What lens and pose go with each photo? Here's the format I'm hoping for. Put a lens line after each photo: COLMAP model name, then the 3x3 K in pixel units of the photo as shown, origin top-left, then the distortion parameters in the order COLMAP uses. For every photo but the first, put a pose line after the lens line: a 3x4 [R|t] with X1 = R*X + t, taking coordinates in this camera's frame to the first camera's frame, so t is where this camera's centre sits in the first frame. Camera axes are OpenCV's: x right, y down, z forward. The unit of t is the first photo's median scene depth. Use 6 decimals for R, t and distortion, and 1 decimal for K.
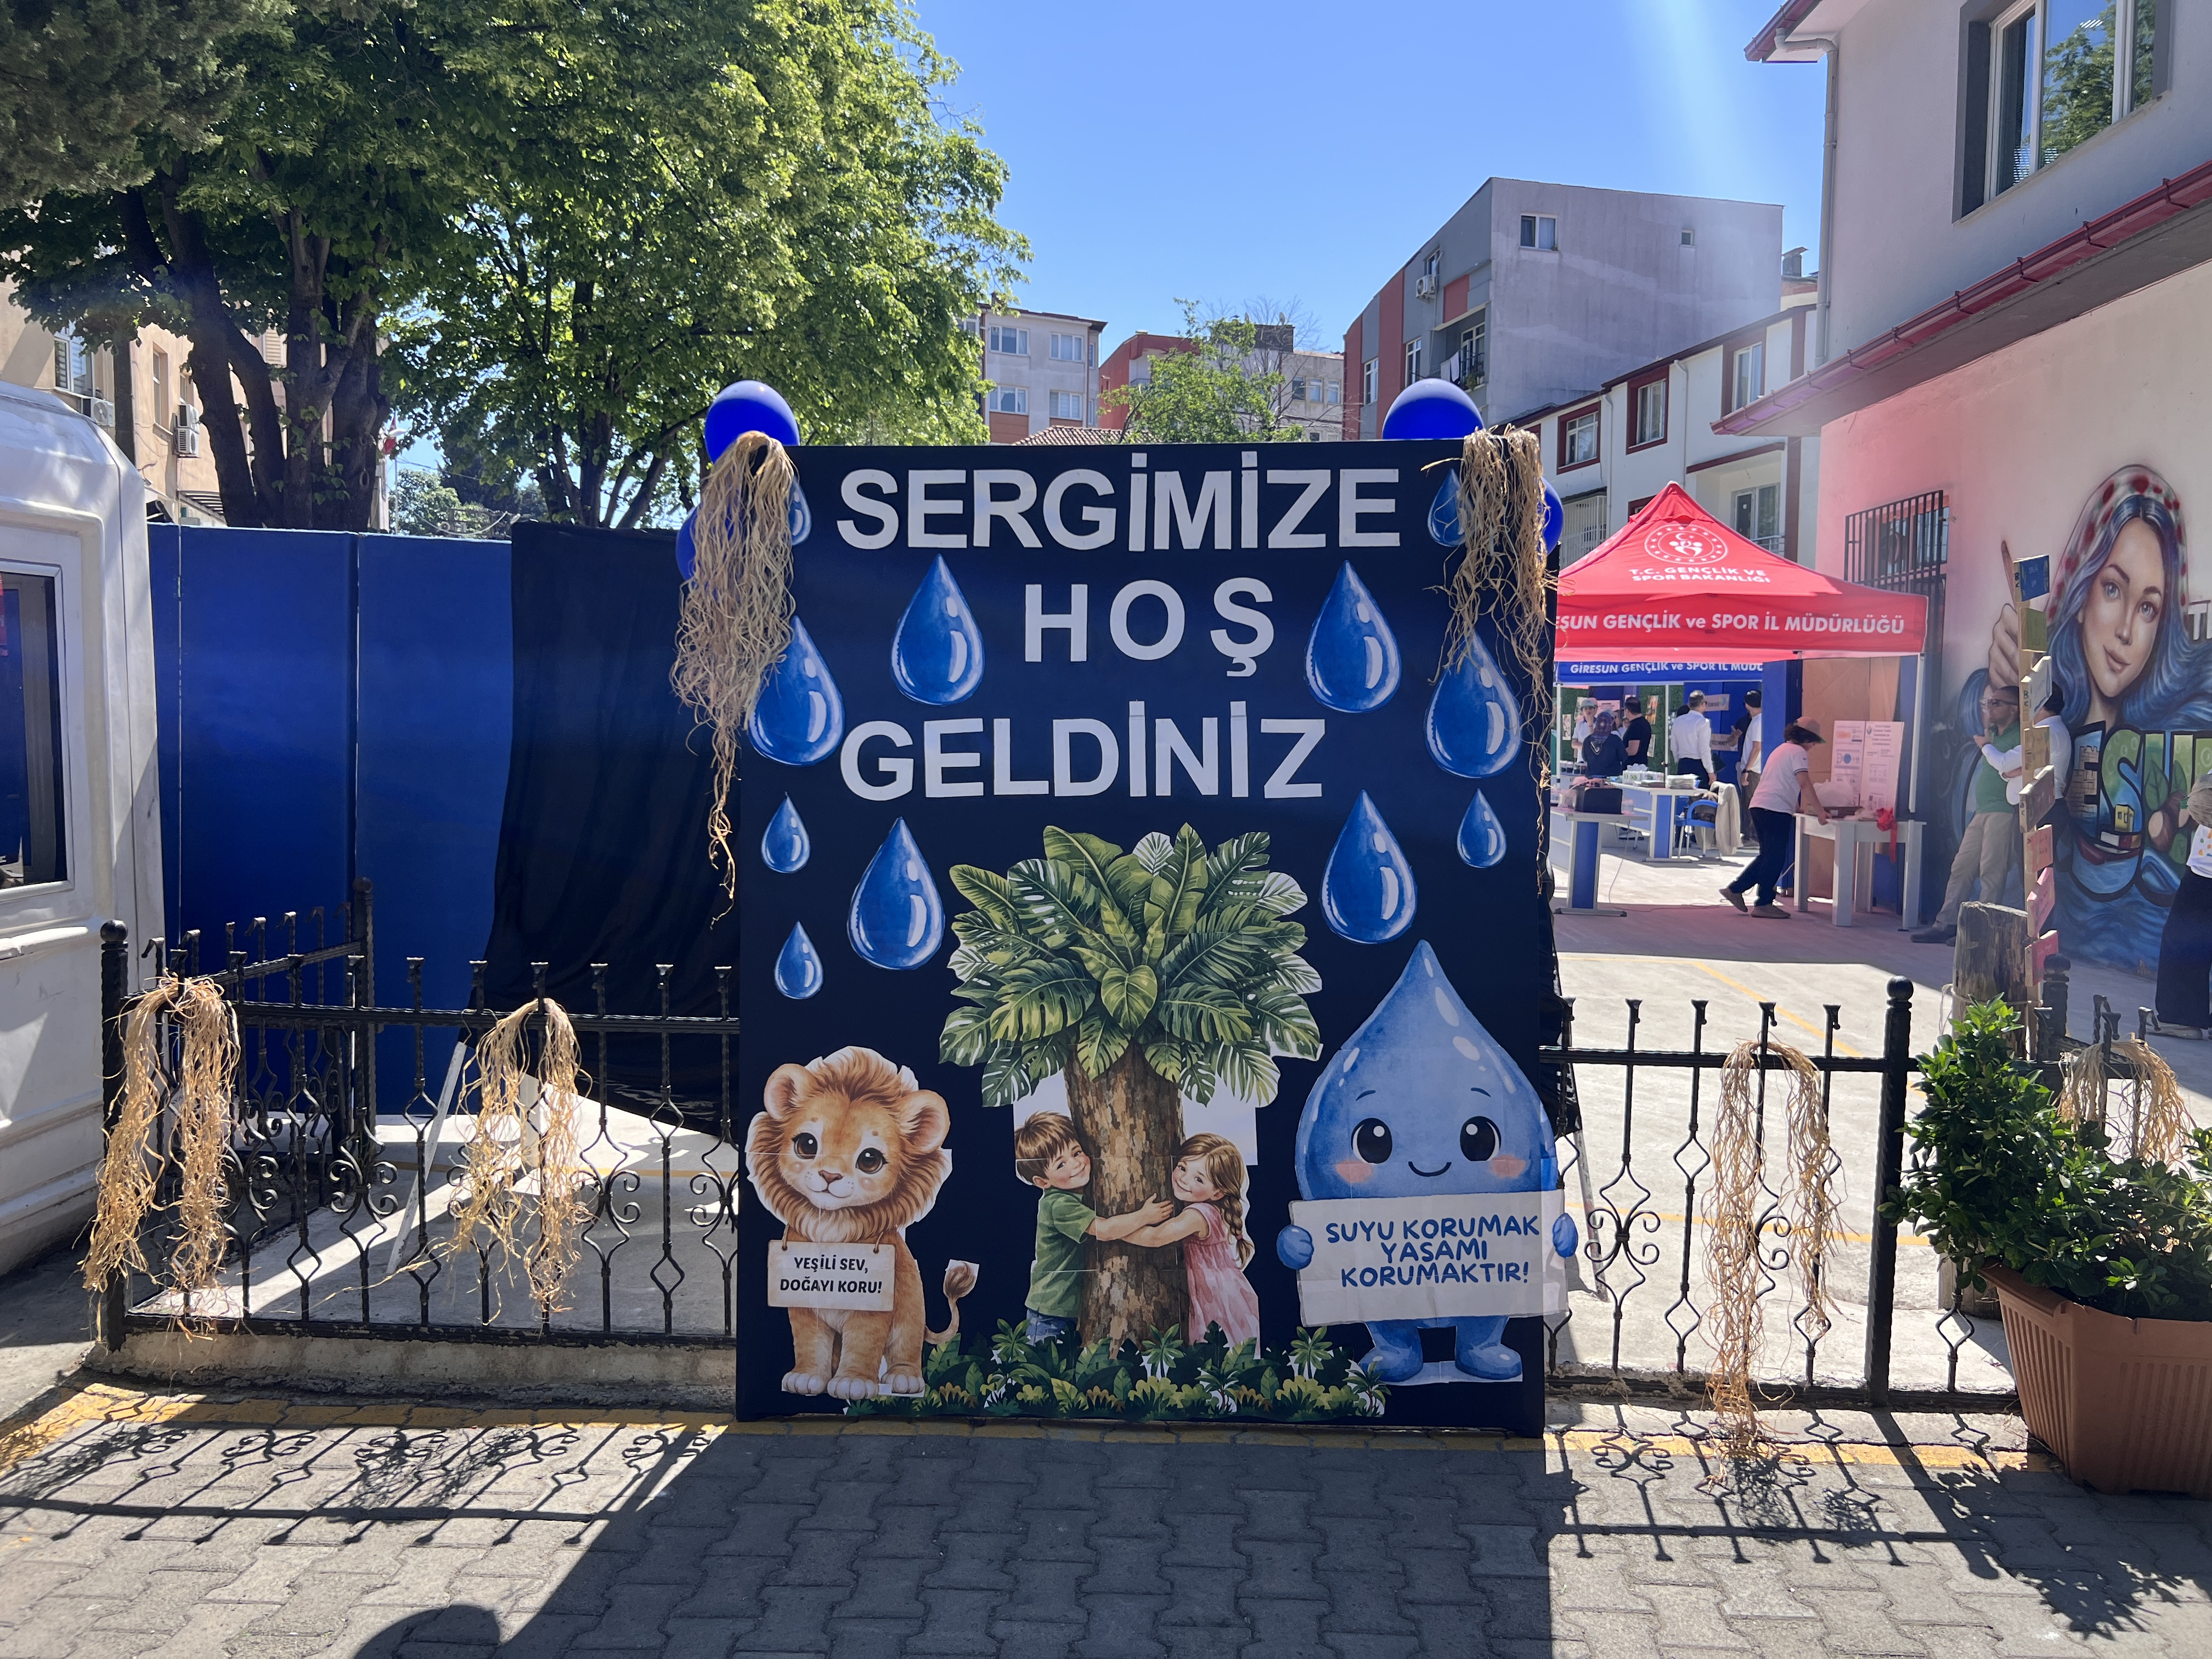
lens RADIAL K [[1667.3, 0, 1110.6], [0, 1667.3, 820.2], [0, 0, 1]] dist [0.044082, -0.038734]
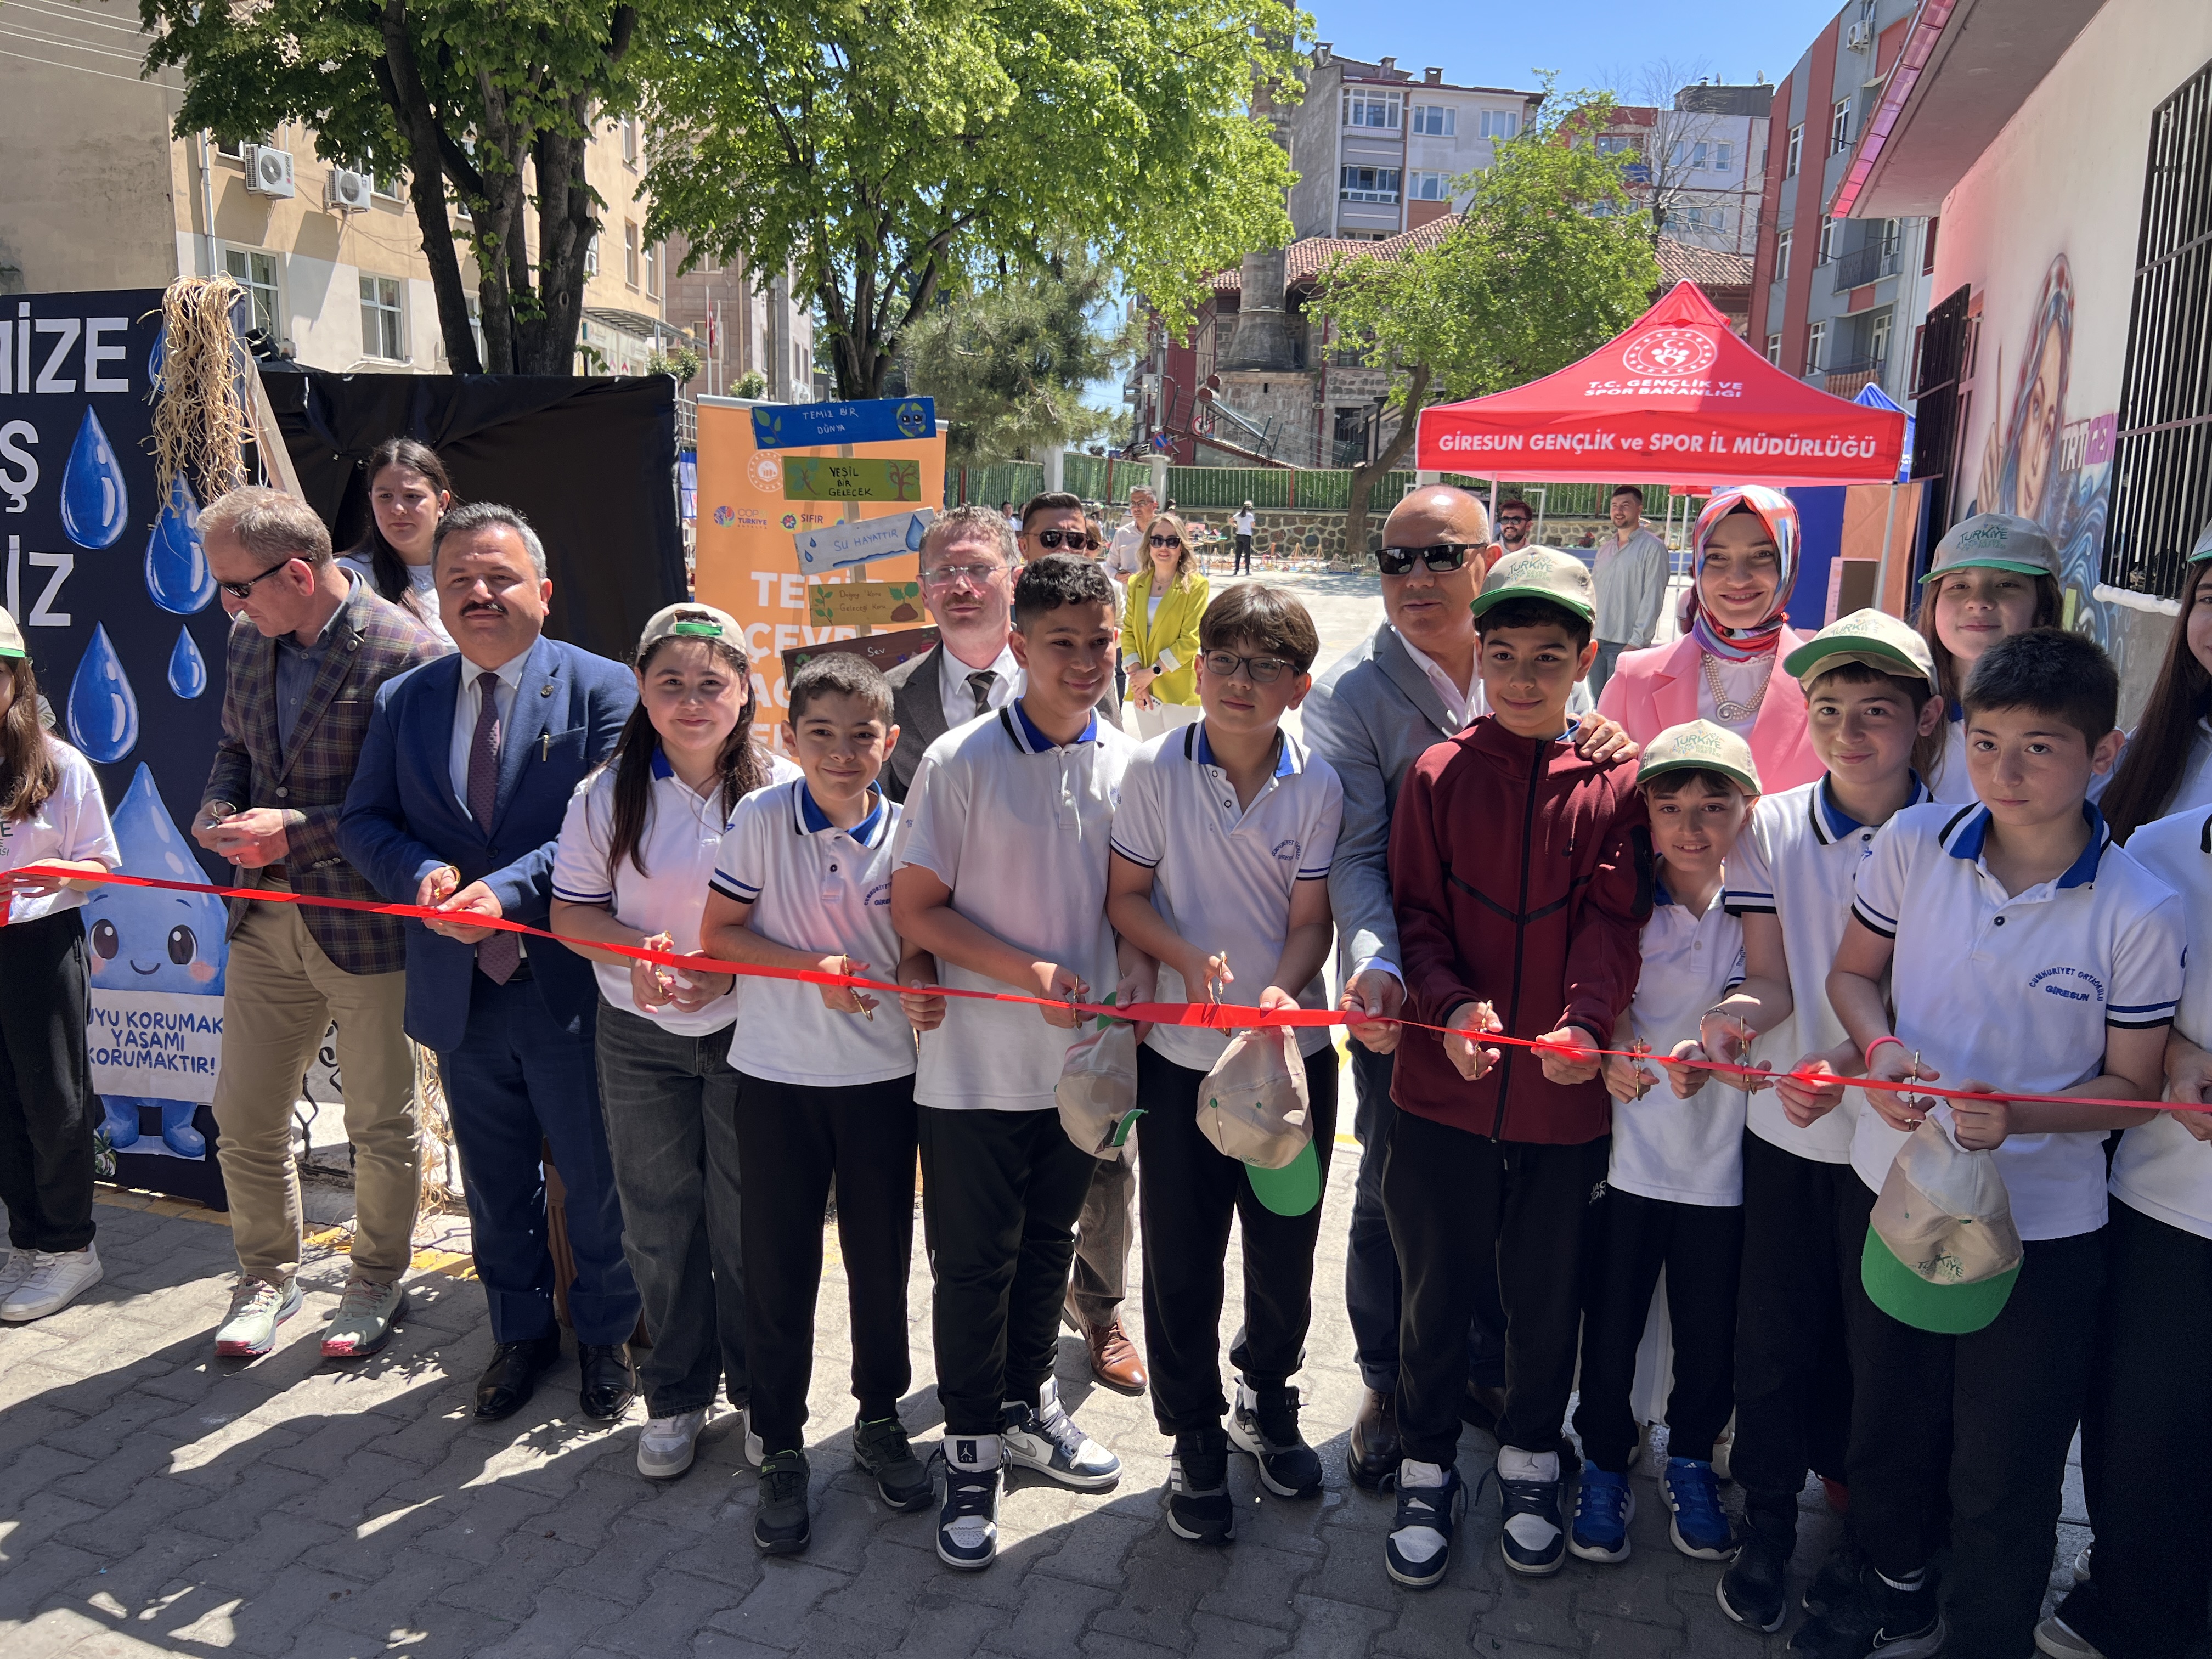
lens RADIAL K [[1667.3, 0, 1089.3], [0, 1667.3, 825.6], [0, 0, 1]] dist [0.044082, -0.038734]
pose [[0.958699, 0.068247, -0.276112, 1.071888], [-0.035769, 0.992008, 0.121002, -0.041629], [0.282164, -0.106128, 0.953478, 0.119657]]
